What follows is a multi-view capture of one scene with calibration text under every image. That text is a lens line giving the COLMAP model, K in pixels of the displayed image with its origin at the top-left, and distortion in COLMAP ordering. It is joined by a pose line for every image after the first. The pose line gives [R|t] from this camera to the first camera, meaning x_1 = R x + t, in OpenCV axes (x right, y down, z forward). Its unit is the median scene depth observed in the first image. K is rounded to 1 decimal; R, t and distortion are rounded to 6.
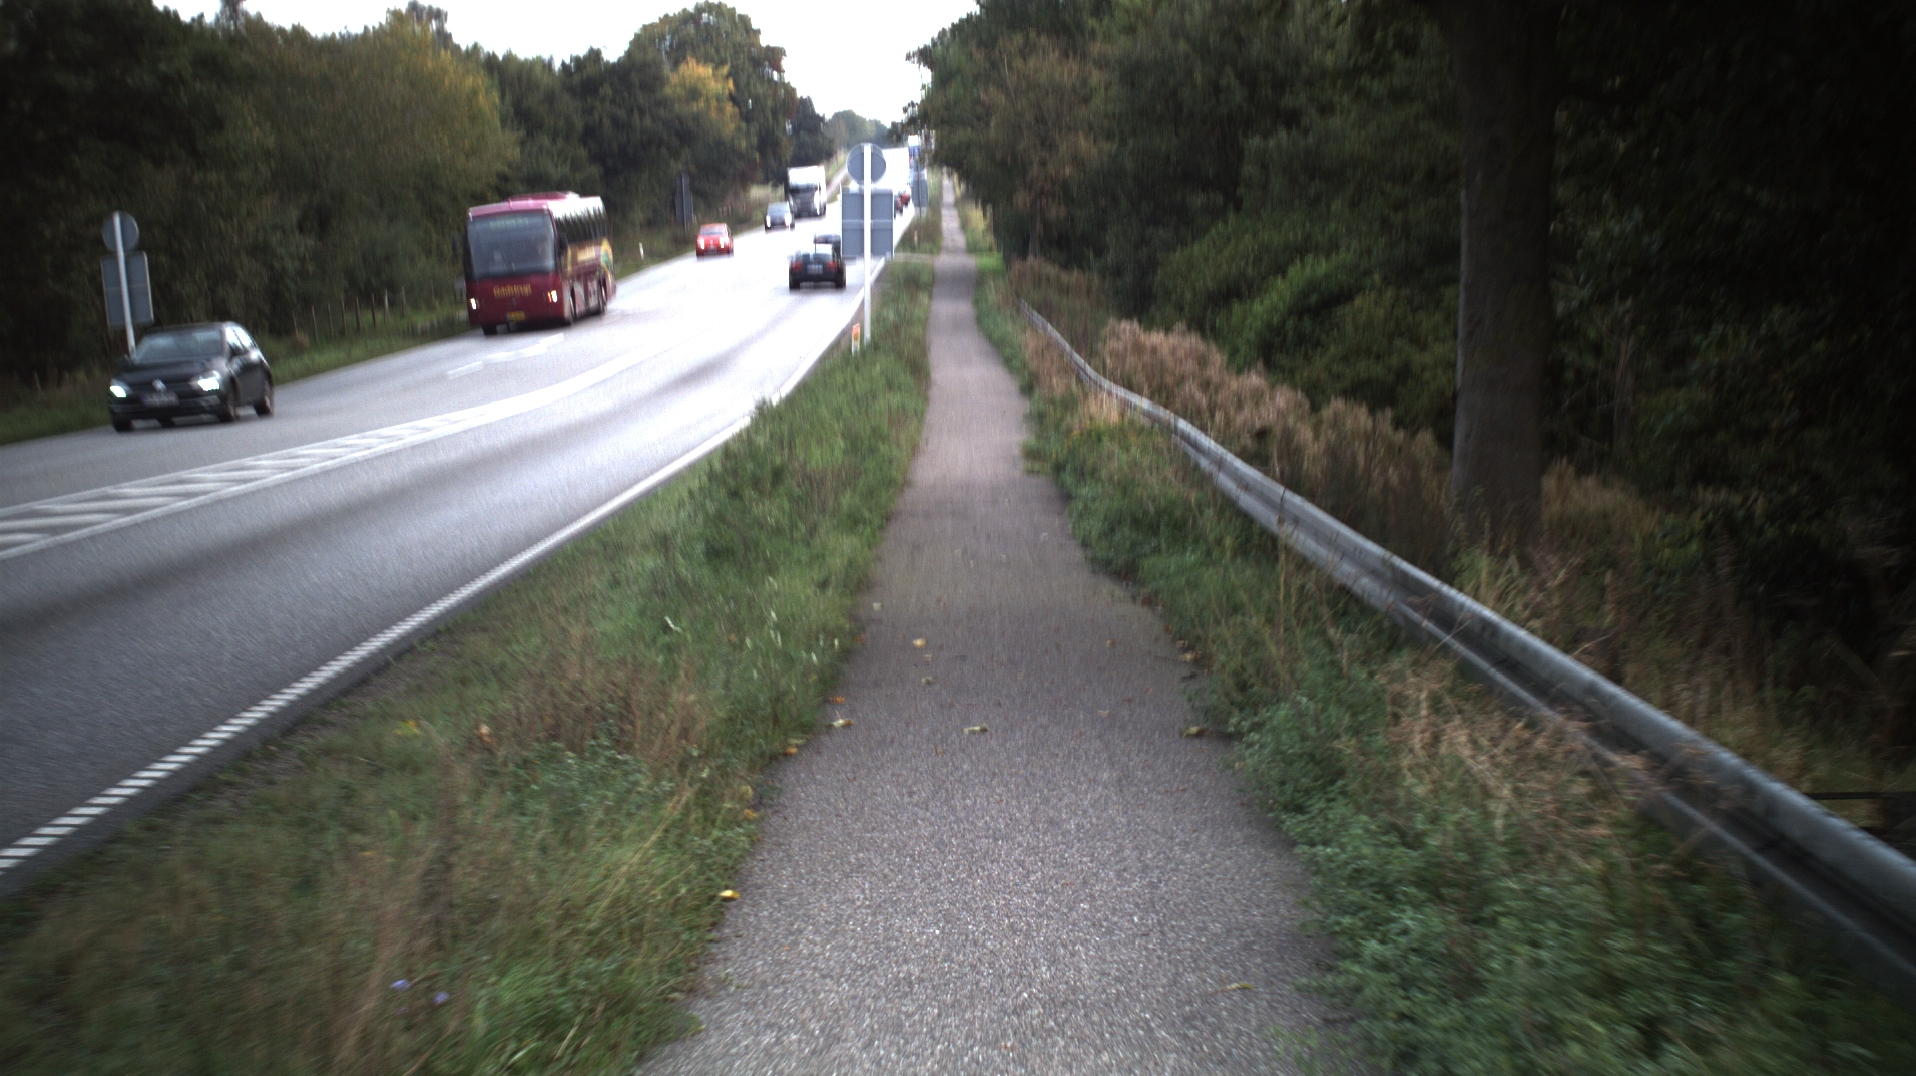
lens RADIAL K [[3027.2, 0, 958.0], [0, 3027.2, 538.0], [0, 0, 1]] dist [-0.271368, 0.584082]
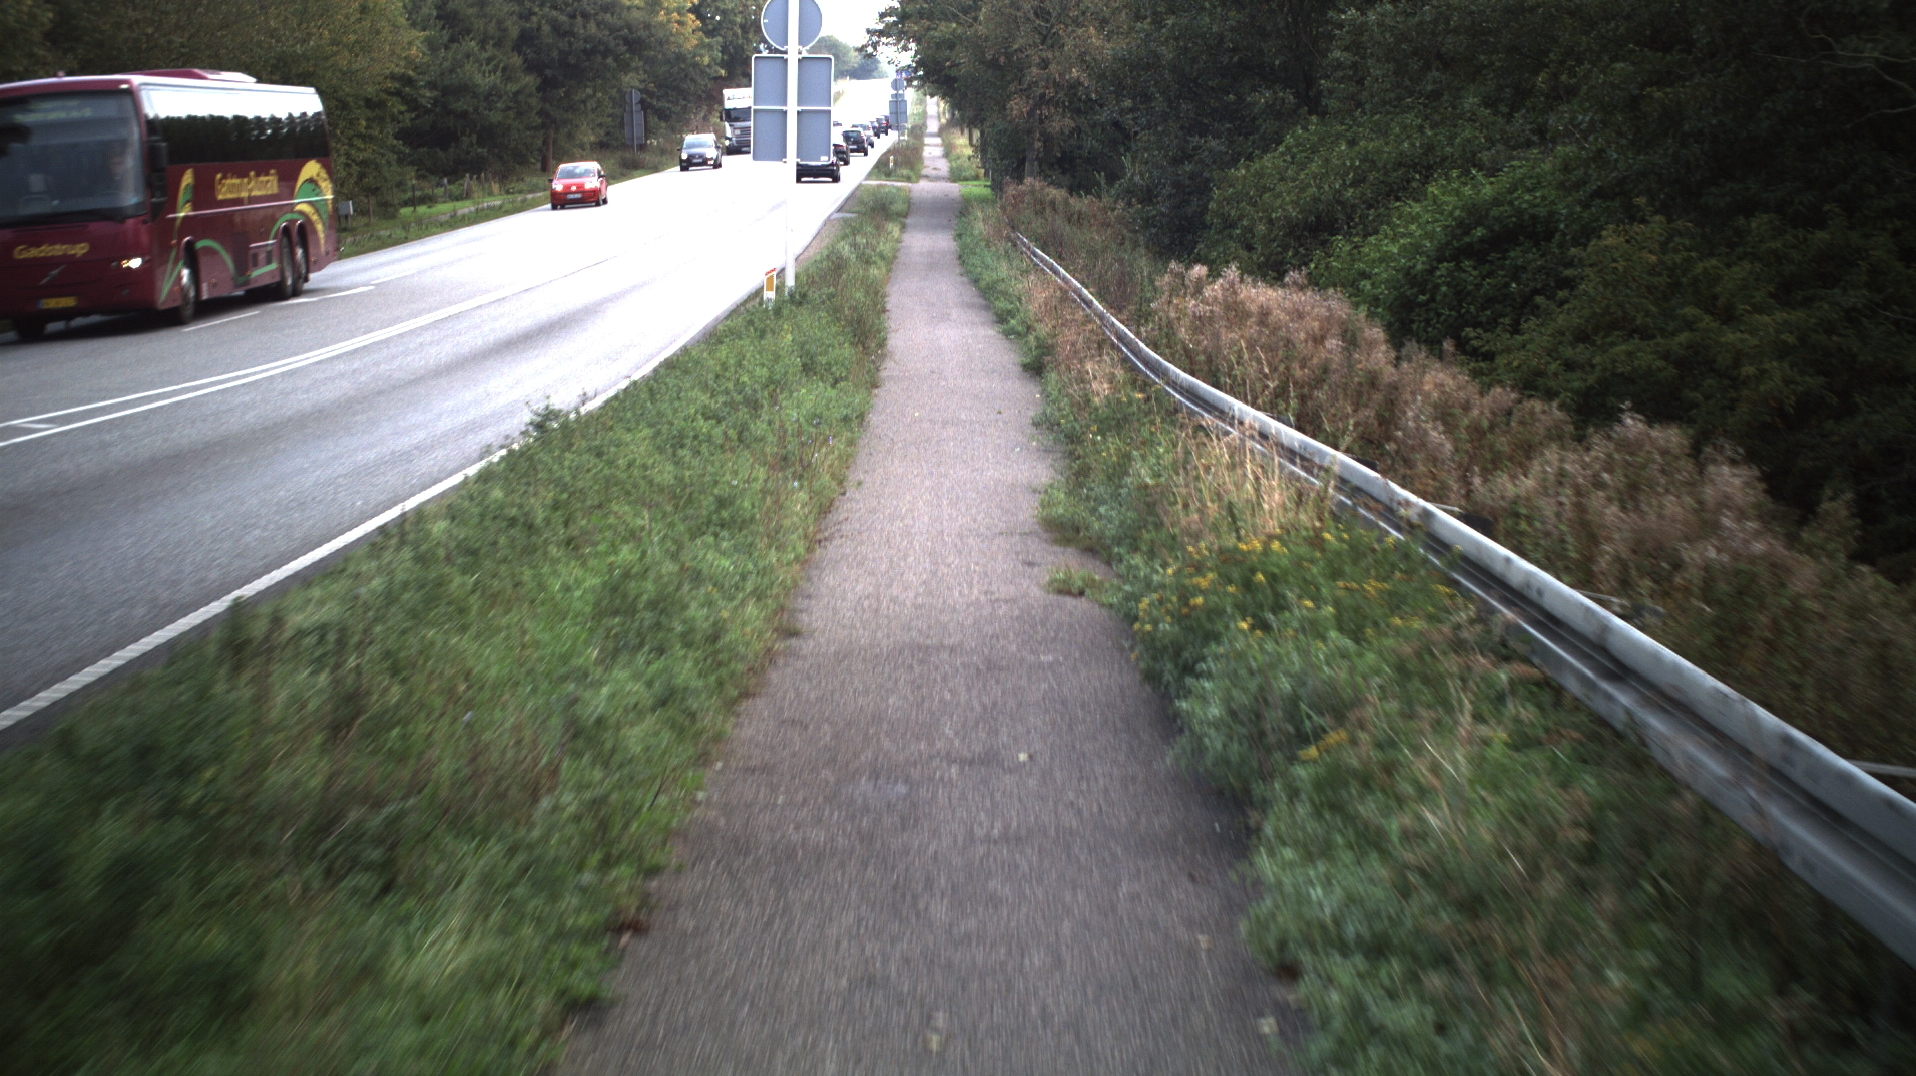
lens RADIAL K [[3027.2, 0, 958.0], [0, 3027.2, 538.0], [0, 0, 1]] dist [-0.271368, 0.584082]
pose [[0.999886, 0.013650, 0.006507, 0.002530], [-0.013784, 0.999683, 0.021051, -0.021947], [-0.006217, -0.021139, 0.999757, 0.298950]]
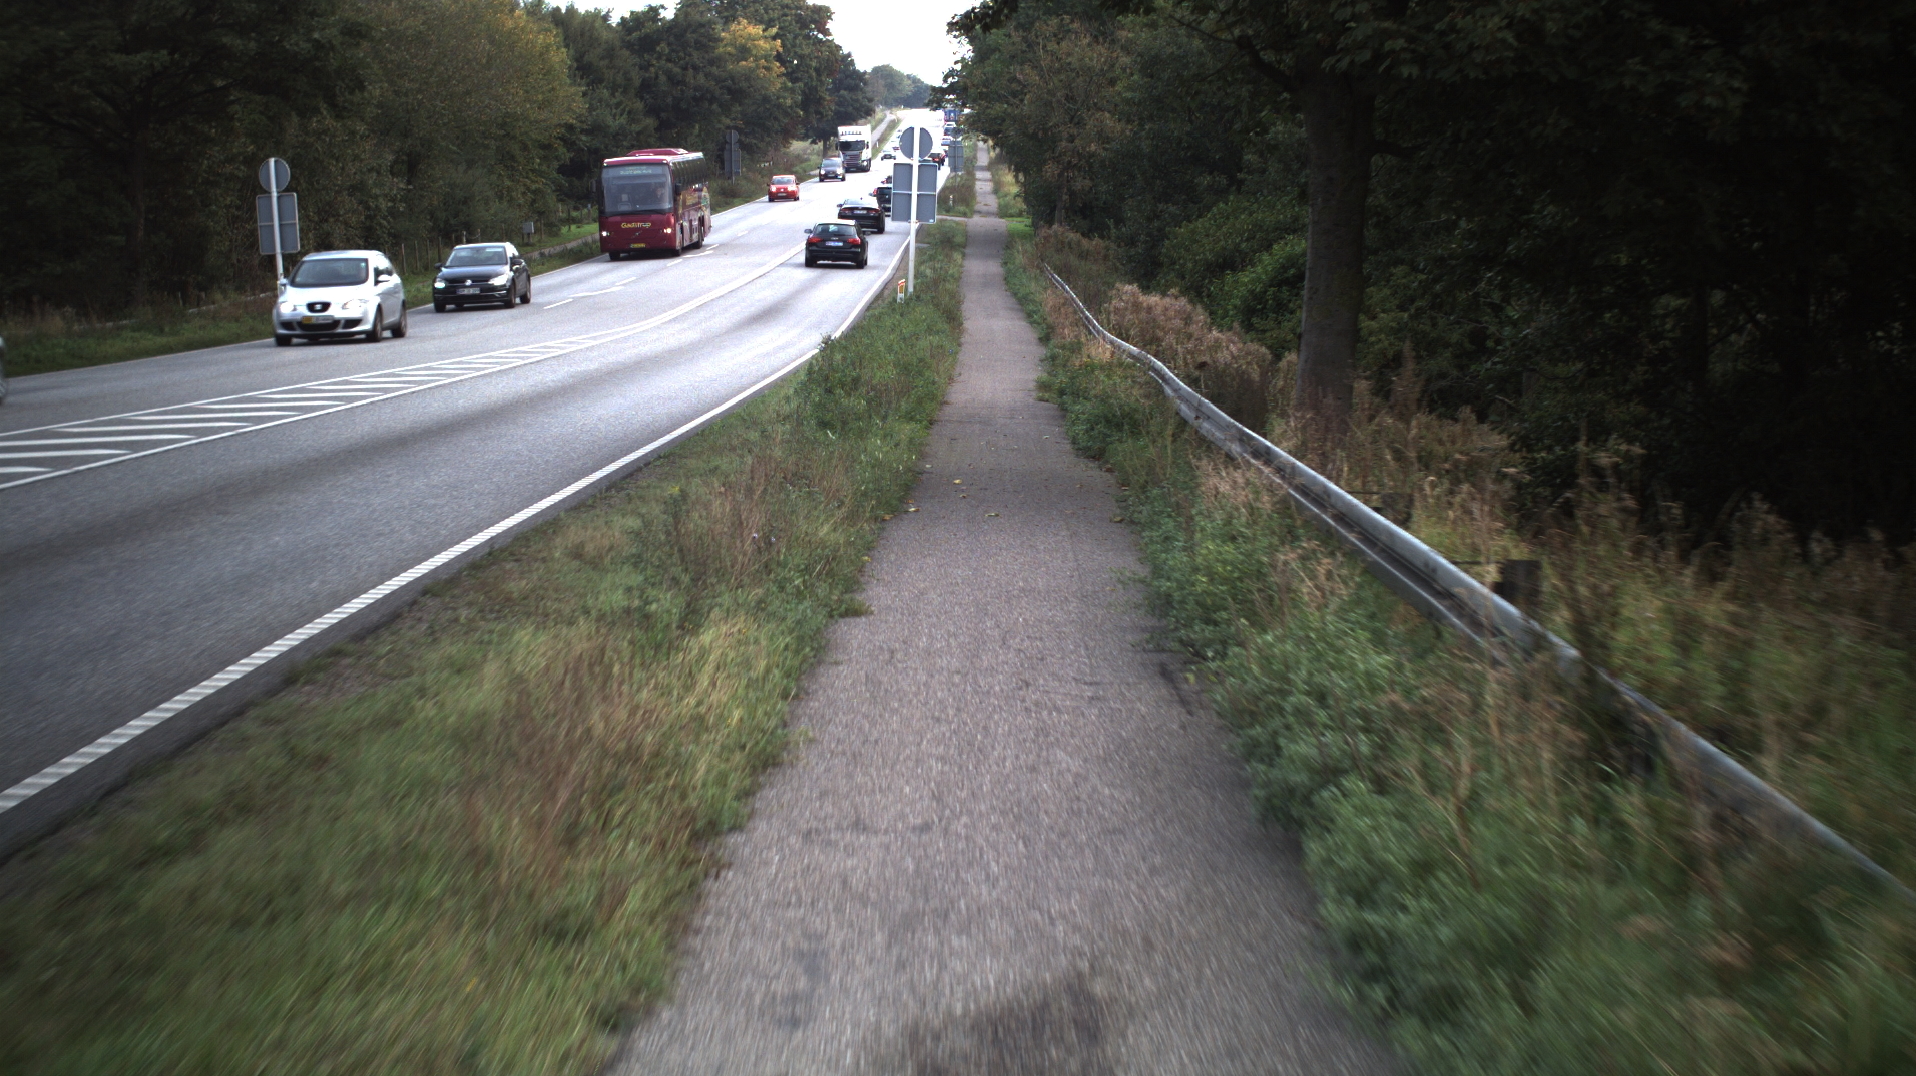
lens RADIAL K [[3027.2, 0, 958.0], [0, 3027.2, 538.0], [0, 0, 1]] dist [-0.271368, 0.584082]
pose [[0.999144, 0.040927, -0.006026, -0.000531], [-0.040840, 0.999070, 0.013850, 0.011189], [0.006587, -0.013592, 0.999886, -0.149350]]
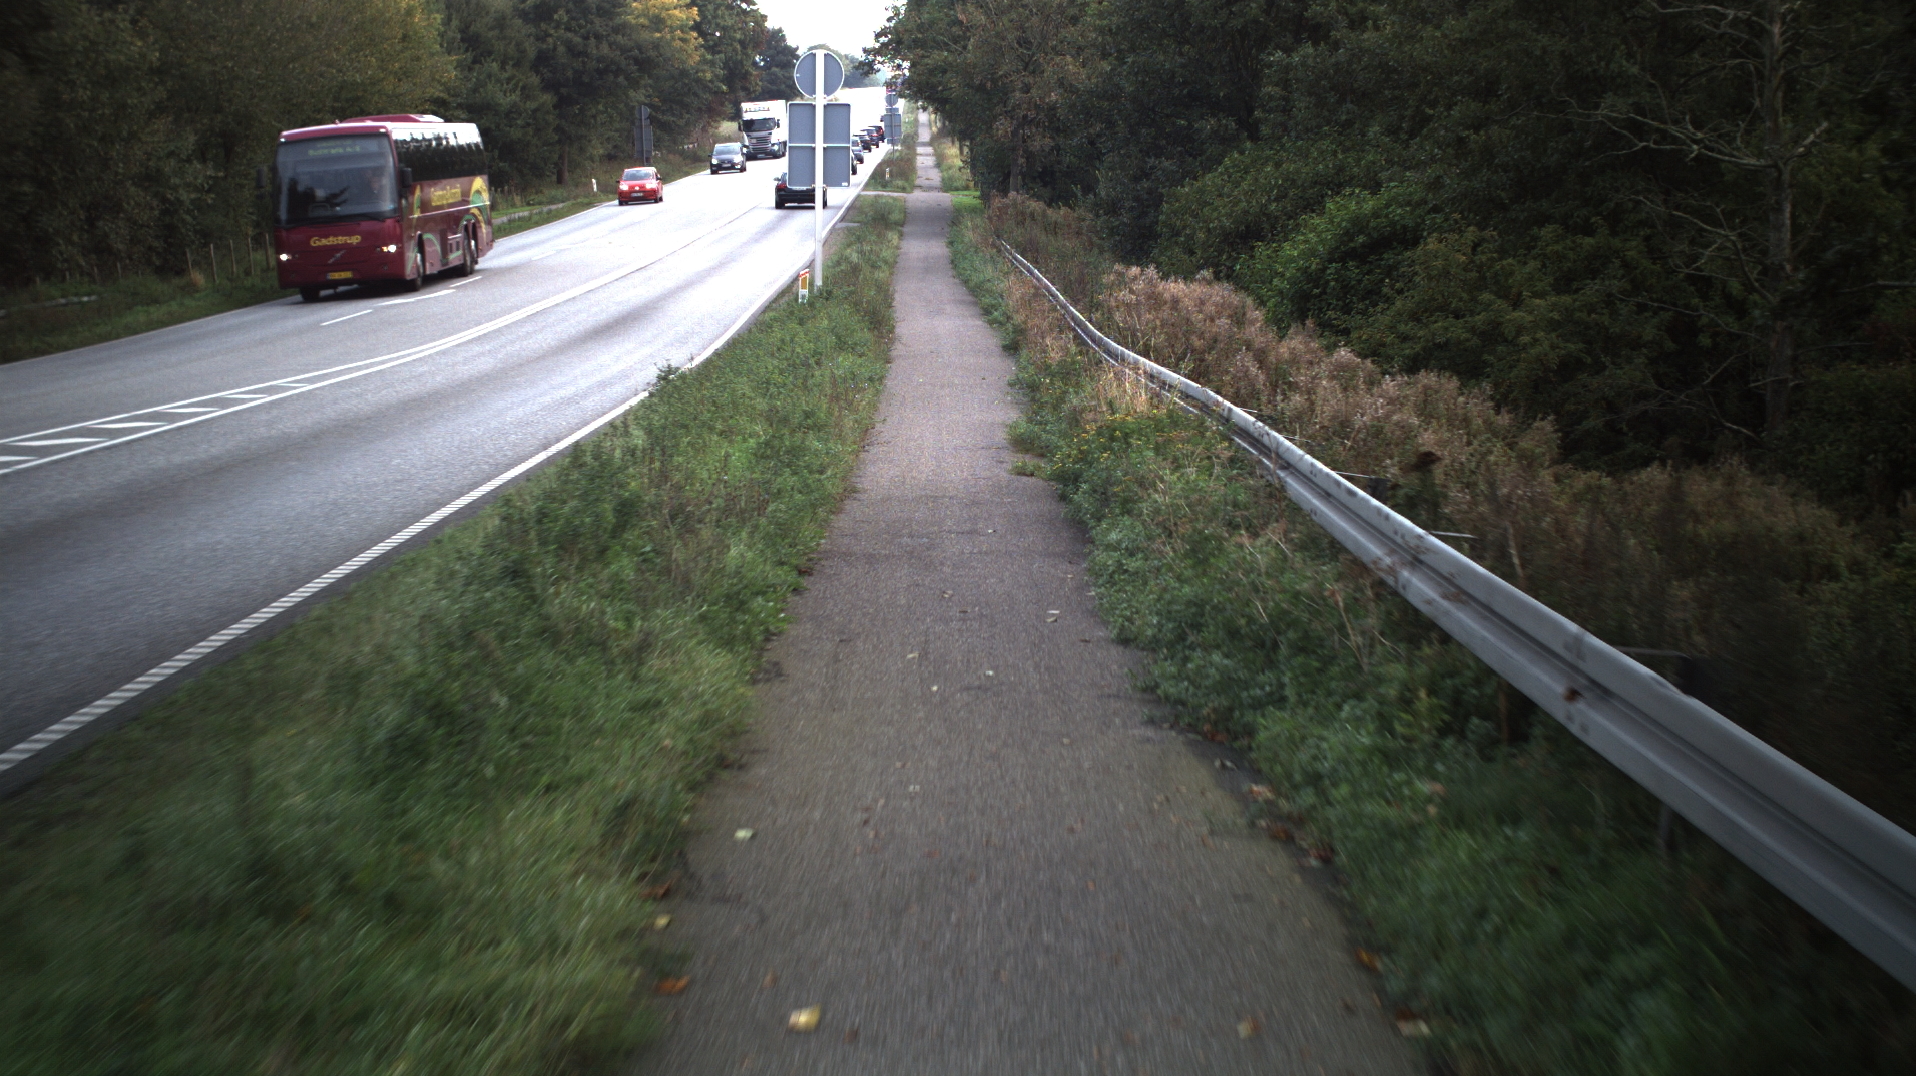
lens RADIAL K [[3027.2, 0, 958.0], [0, 3027.2, 538.0], [0, 0, 1]] dist [-0.271368, 0.584082]
pose [[0.999937, 0.007087, 0.008688, 0.001326], [-0.007255, 0.999785, 0.019423, -0.011118], [-0.008549, -0.019485, 0.999774, 0.149411]]
